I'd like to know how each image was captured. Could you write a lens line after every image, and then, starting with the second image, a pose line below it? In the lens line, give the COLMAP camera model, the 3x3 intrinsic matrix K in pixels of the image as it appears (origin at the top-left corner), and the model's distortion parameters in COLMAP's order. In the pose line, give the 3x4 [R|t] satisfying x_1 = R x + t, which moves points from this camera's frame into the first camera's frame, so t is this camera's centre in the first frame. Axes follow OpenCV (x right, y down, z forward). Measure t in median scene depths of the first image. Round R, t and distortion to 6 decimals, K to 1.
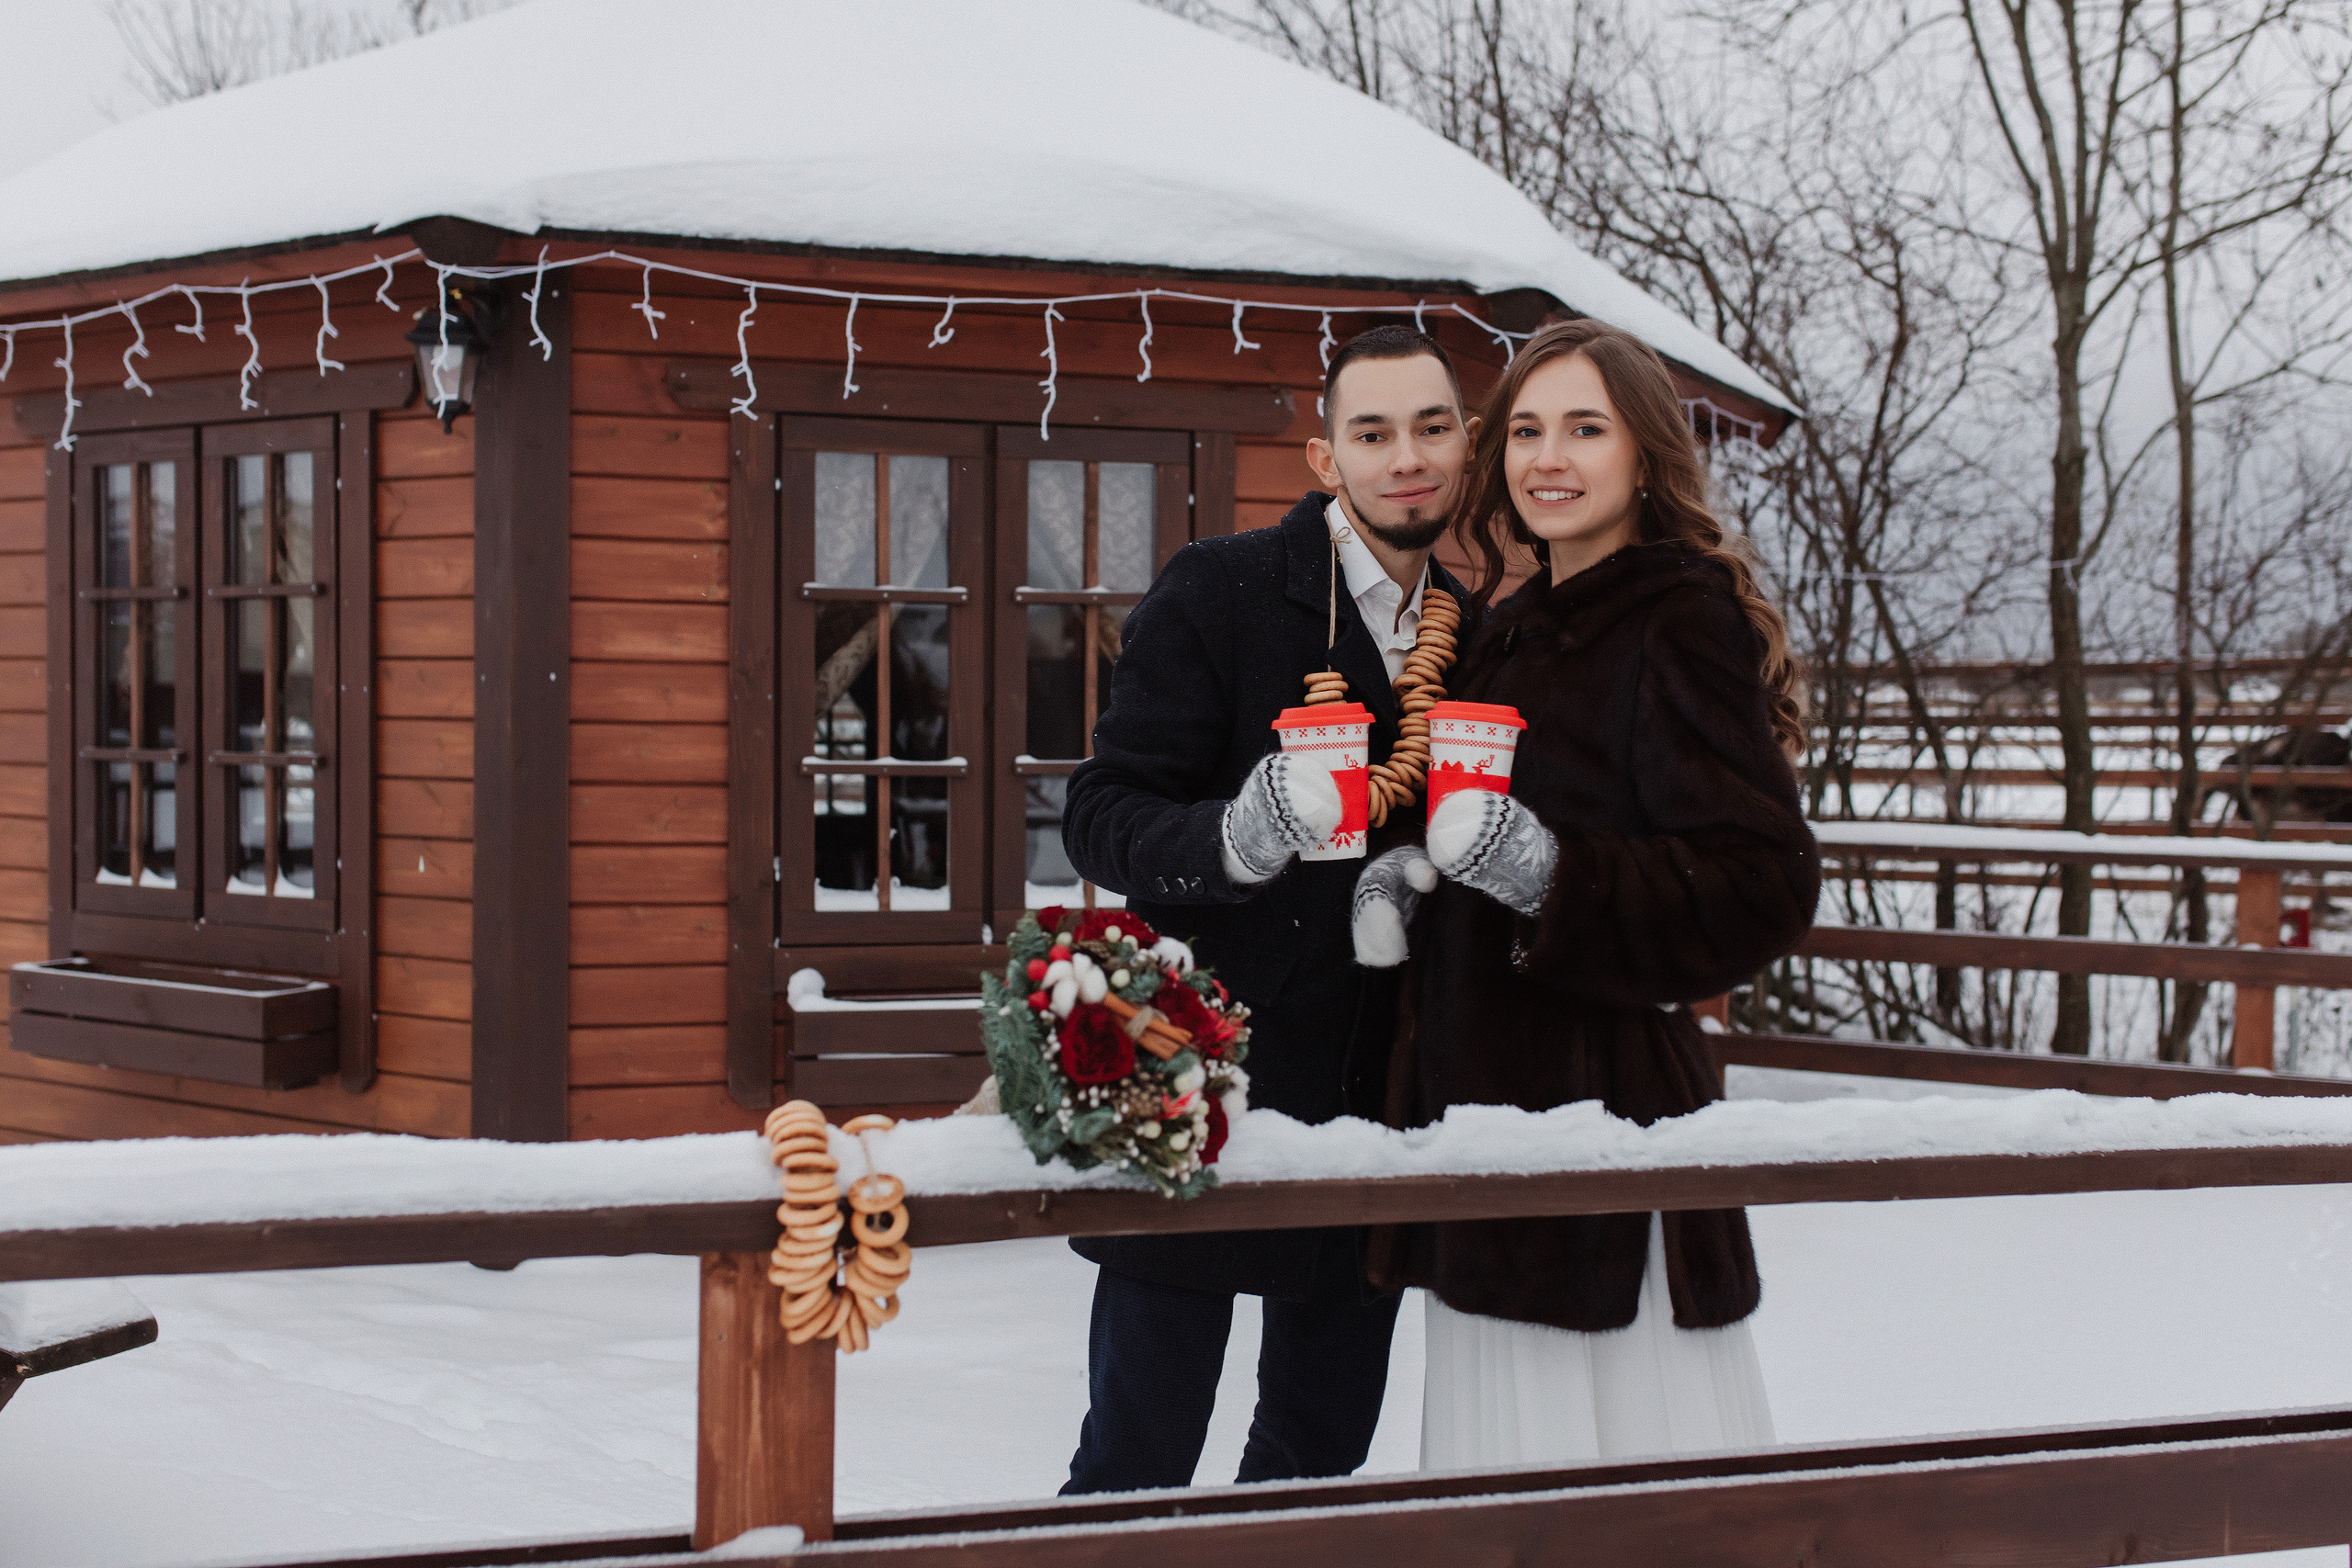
lens RADIAL K [[2492.8, 0, 1176.0], [0, 2492.8, 784.0], [0, 0, 1]] dist [-0.007424, 0.015159]
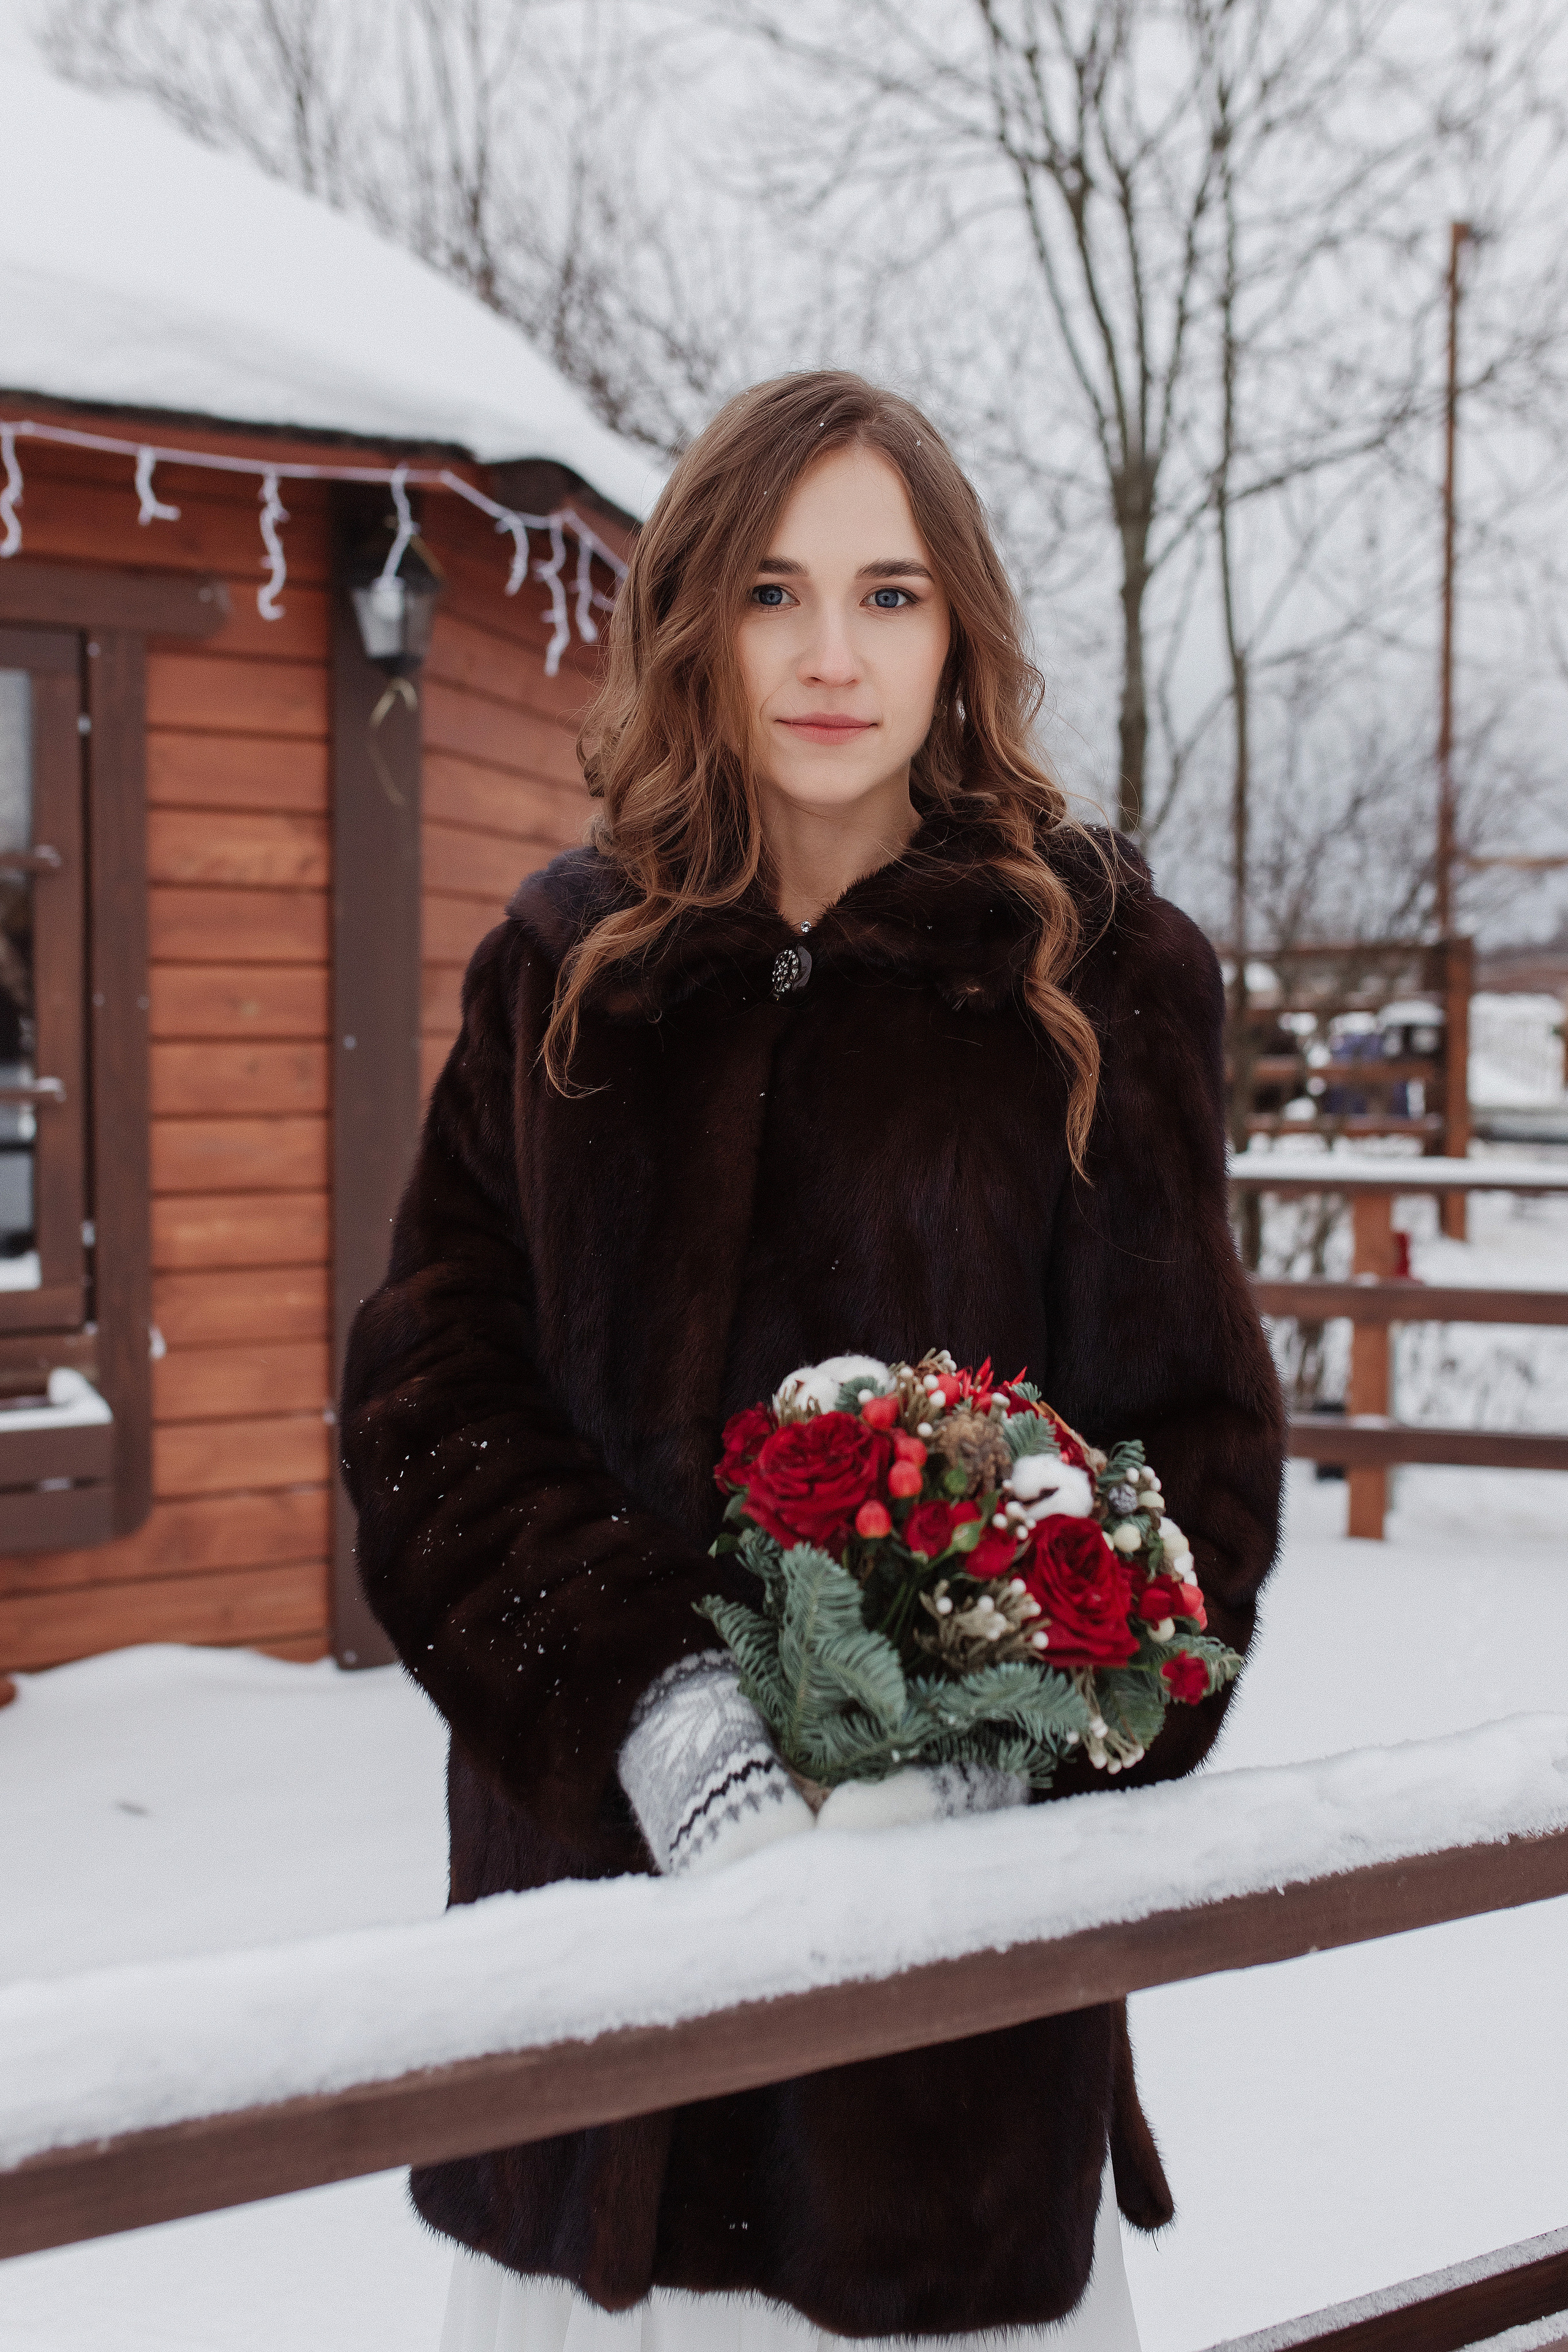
lens RADIAL K [[2493.1, 0, 855.0], [0, 2493.1, 1172.5], [0, 0, 1]] dist [-0.007424, 0.015159]
pose [[0.960950, -0.019310, 0.276046, 0.013153], [0.006882, 0.998921, 0.045921, -0.010956], [-0.276635, -0.042228, 0.960047, 0.164075]]
